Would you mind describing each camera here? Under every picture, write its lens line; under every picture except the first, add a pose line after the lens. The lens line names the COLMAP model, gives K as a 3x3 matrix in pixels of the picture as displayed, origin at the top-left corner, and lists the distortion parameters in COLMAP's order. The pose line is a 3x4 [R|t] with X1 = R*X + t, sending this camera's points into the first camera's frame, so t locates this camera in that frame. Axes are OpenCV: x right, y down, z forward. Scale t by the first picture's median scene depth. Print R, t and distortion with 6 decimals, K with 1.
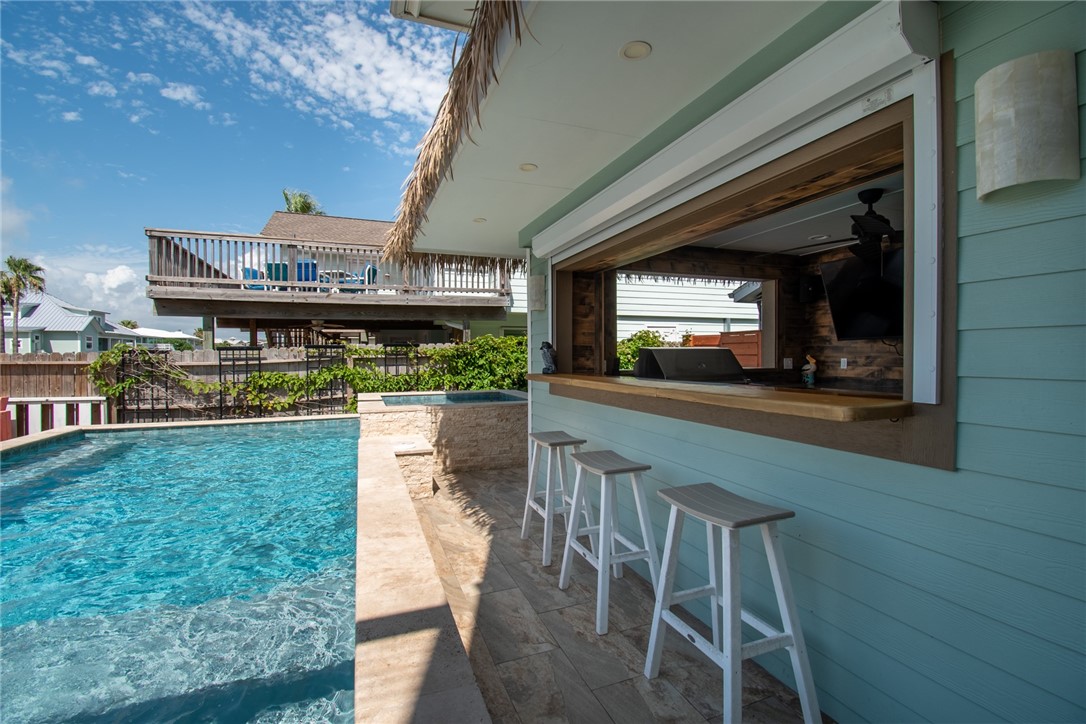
lens RADIAL K [[485.1, 0, 540.4], [0, 485.1, 361.9], [0, 0, 1]] dist [0.014385, -0.016702]
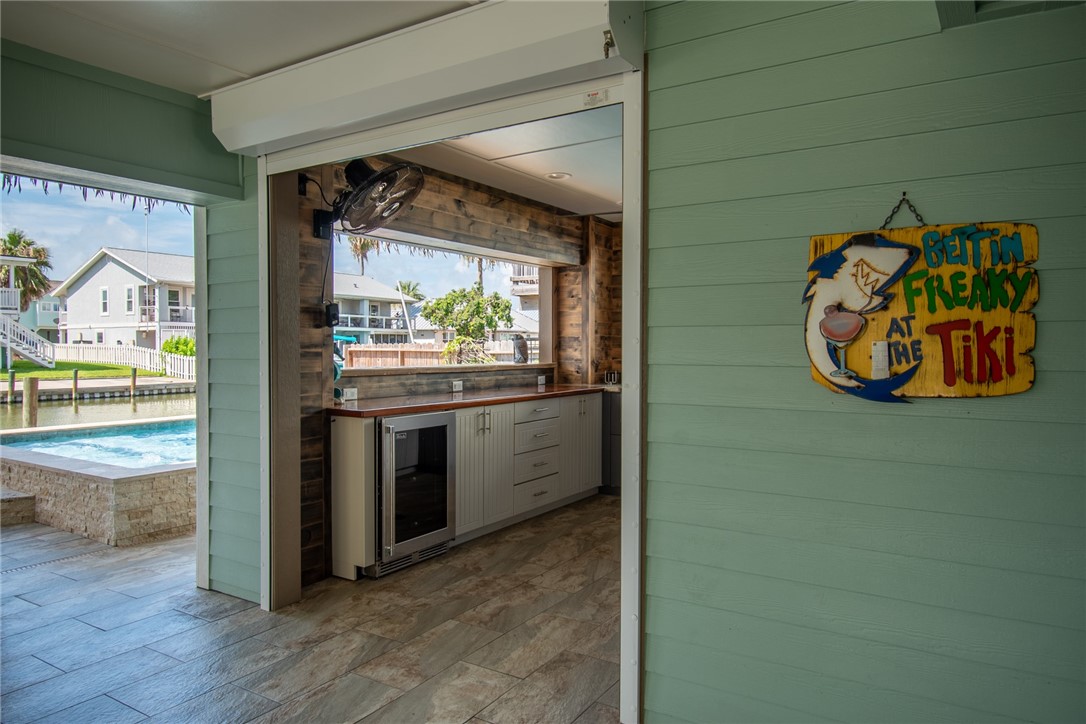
lens RADIAL K [[720.6, 0, 539.0], [0, 720.6, 363.5], [0, 0, 1]] dist [0.018739, -0.038718]
pose [[0.604593, 0.021959, -0.796232, 0.454048], [-0.012195, 0.999758, 0.018312, -0.001132], [0.796441, -0.001361, 0.604714, 0.004823]]
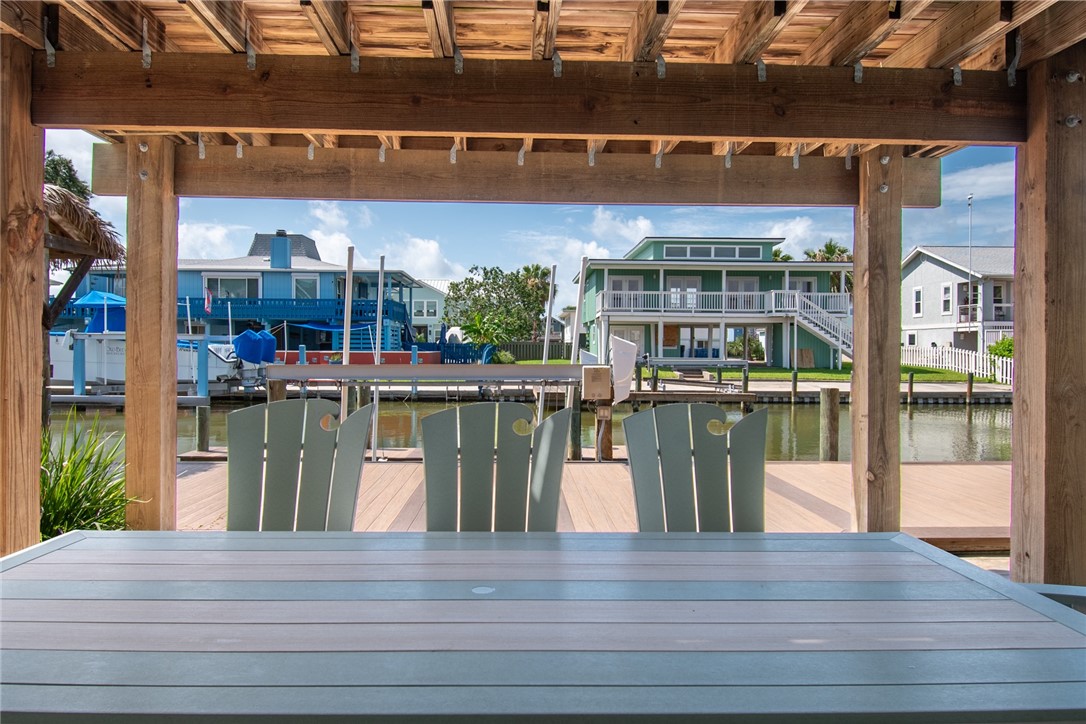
lens RADIAL K [[720.6, 0, 534.9], [0, 720.6, 349.0], [0, 0, 1]] dist [0.018739, -0.038718]
pose [[-0.319142, 0.004225, -0.947697, 0.144216], [-0.014882, 0.999844, 0.009469, 0.001978], [0.947590, 0.017126, -0.319030, -0.193703]]
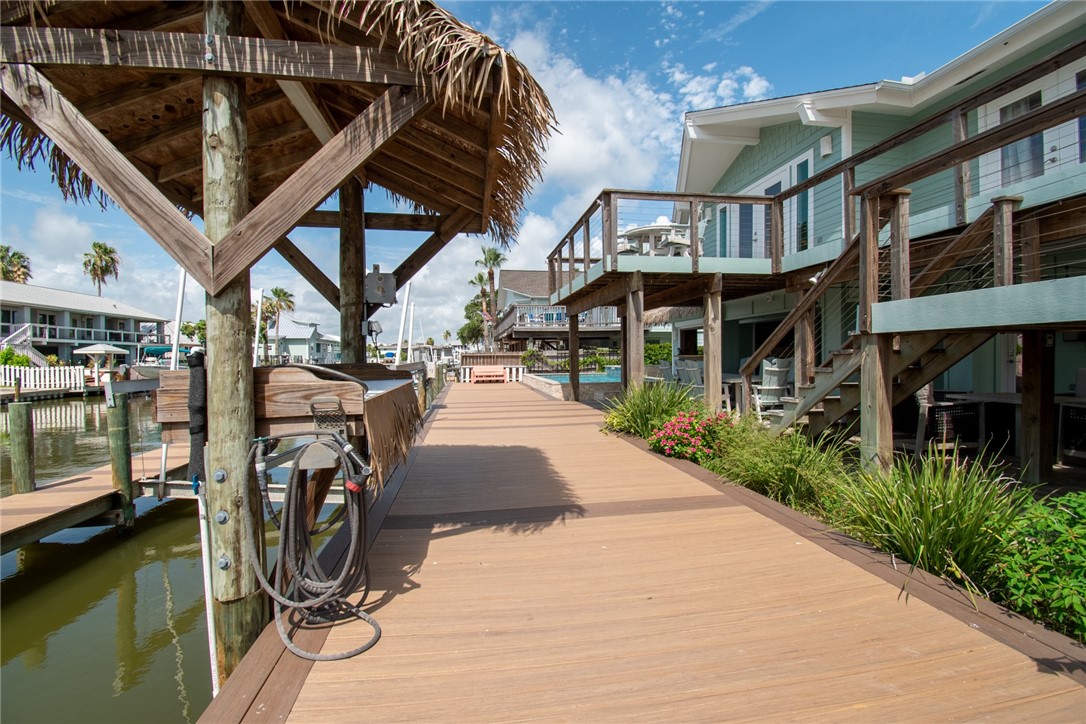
lens RADIAL K [[485.1, 0, 539.1], [0, 485.1, 352.8], [0, 0, 1]] dist [0.014385, -0.016702]
pose [[0.980153, -0.006874, -0.198123, -0.113607], [0.003497, 0.999843, -0.017387, 0.024627], [0.198211, 0.016349, 0.980023, -1.159089]]
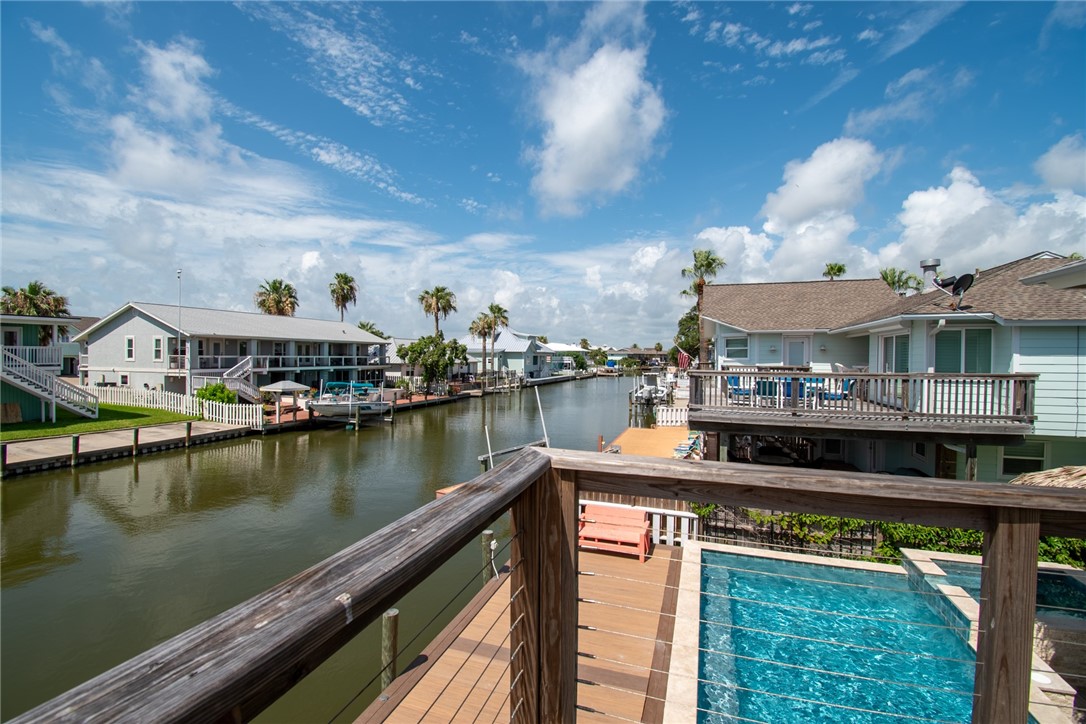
lens RADIAL K [[485.1, 0, 539.8], [0, 485.1, 362.9], [0, 0, 1]] dist [0.014385, -0.016702]
pose [[0.777377, 0.020404, -0.628705, -0.203230], [-0.019444, 0.999776, 0.008405, -0.222522], [0.628735, 0.005690, 0.777599, -0.248397]]
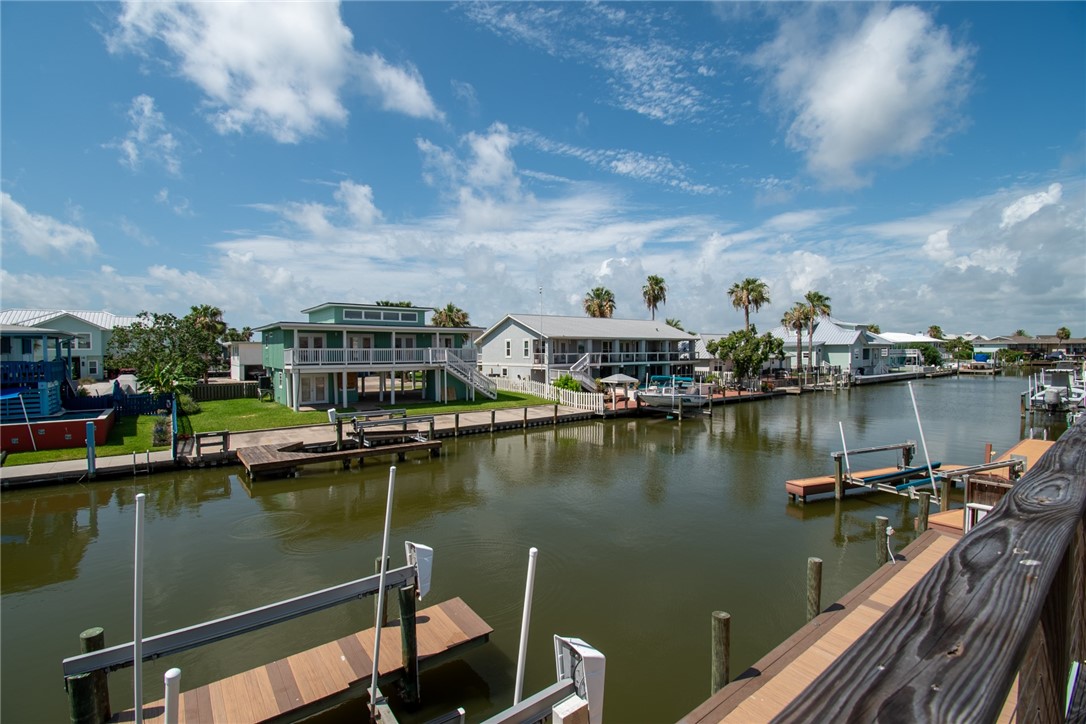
lens RADIAL K [[485.1, 0, 538.6], [0, 485.1, 364.2], [0, 0, 1]] dist [0.014385, -0.016702]
pose [[0.298716, 0.027029, -0.953959, -0.159271], [-0.004102, 0.999626, 0.027039, -0.218529], [0.954333, -0.004164, 0.298715, -0.465585]]
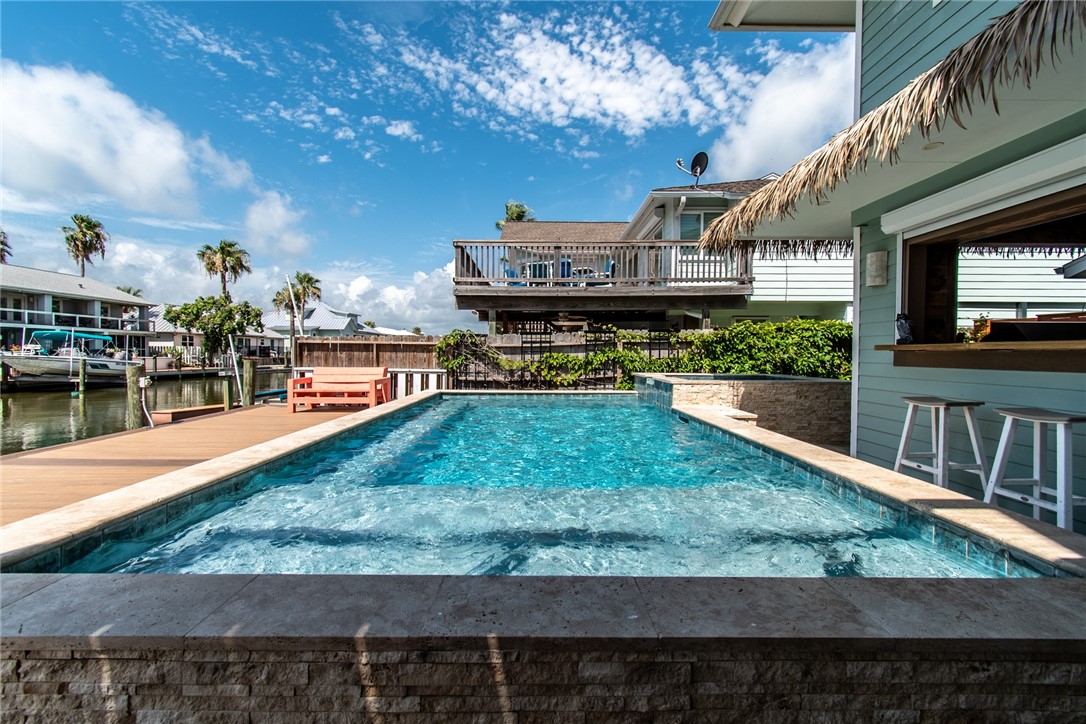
lens RADIAL K [[485.1, 0, 544.5], [0, 485.1, 363.6], [0, 0, 1]] dist [0.014385, -0.016702]
pose [[0.941530, 0.017429, -0.336478, -0.118541], [-0.014868, 0.999838, 0.010186, 0.022044], [0.336600, -0.004587, 0.941636, -0.080413]]
